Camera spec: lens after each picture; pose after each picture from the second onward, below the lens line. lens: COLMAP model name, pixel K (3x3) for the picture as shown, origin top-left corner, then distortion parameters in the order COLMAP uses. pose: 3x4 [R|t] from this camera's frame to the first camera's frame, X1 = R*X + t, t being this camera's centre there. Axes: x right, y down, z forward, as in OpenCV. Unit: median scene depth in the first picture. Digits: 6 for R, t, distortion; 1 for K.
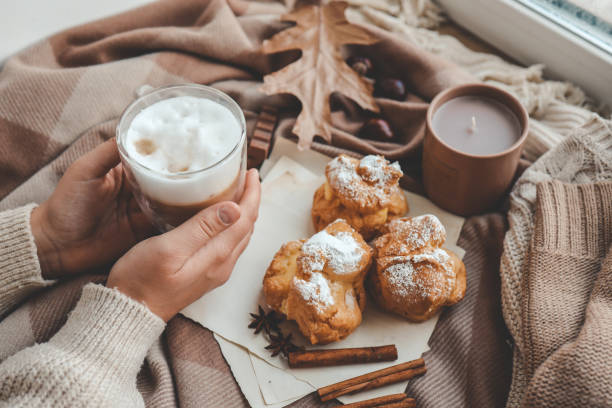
lens RADIAL K [[621.2, 0, 315.1], [0, 621.2, 213.5], [0, 0, 1]] dist [-0.033009, 0.000000]
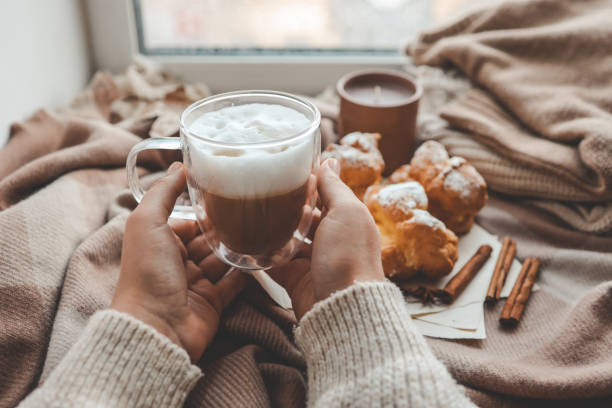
lens RADIAL K [[621.2, 0, 307.3], [0, 621.2, 204.7], [0, 0, 1]] dist [-0.033009, 0.000000]
pose [[0.655058, -0.386406, 0.649300, -0.790280], [0.598663, 0.789713, -0.134005, 0.119298], [-0.460980, 0.476492, 0.748634, 0.276905]]
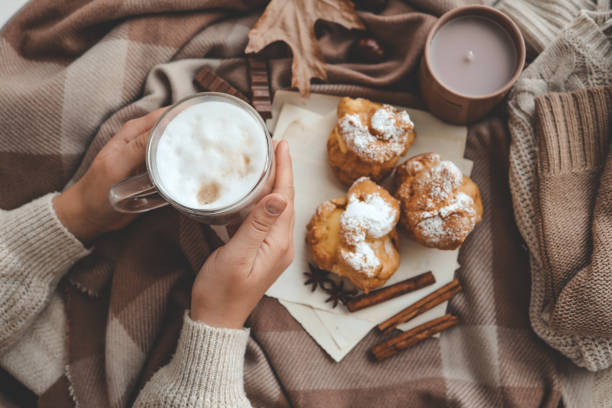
lens RADIAL K [[621.2, 0, 302.7], [0, 621.2, 204.5], [0, 0, 1]] dist [-0.033009, 0.000000]
pose [[0.969838, -0.243414, 0.012812, -0.094552], [0.215157, 0.879586, 0.424306, -0.462928], [-0.114551, -0.408751, 0.905428, 0.009362]]
